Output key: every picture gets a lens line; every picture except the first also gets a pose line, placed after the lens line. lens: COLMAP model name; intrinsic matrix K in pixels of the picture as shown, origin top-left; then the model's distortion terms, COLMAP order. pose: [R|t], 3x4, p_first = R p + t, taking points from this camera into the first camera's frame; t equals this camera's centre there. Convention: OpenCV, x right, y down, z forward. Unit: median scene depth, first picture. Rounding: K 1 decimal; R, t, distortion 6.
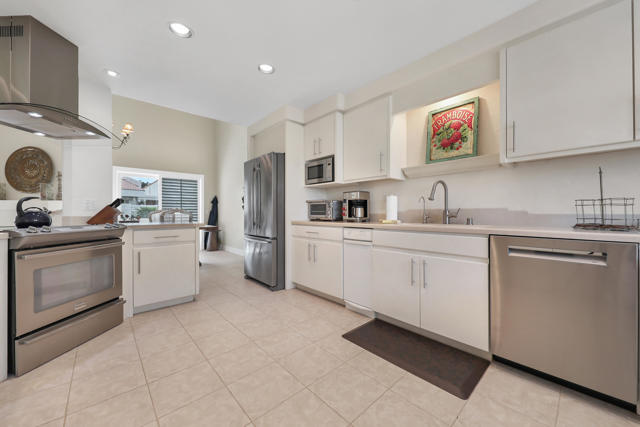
lens RADIAL K [[235.4, 0, 320.0], [0, 235.4, 213.5], [0, 0, 1]] dist [0.011781, -0.000201]
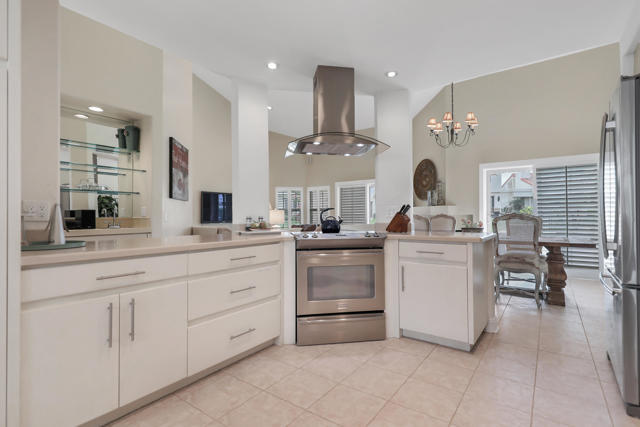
lens RADIAL K [[306.7, 0, 320.0], [0, 306.7, 213.5], [0, 0, 1]] dist [0.014443, 0.000001]
pose [[0.234598, -0.010663, -0.972034, 0.280778], [0.002597, 0.999943, -0.010342, -0.020434], [0.972089, -0.000099, 0.234612, 0.477351]]
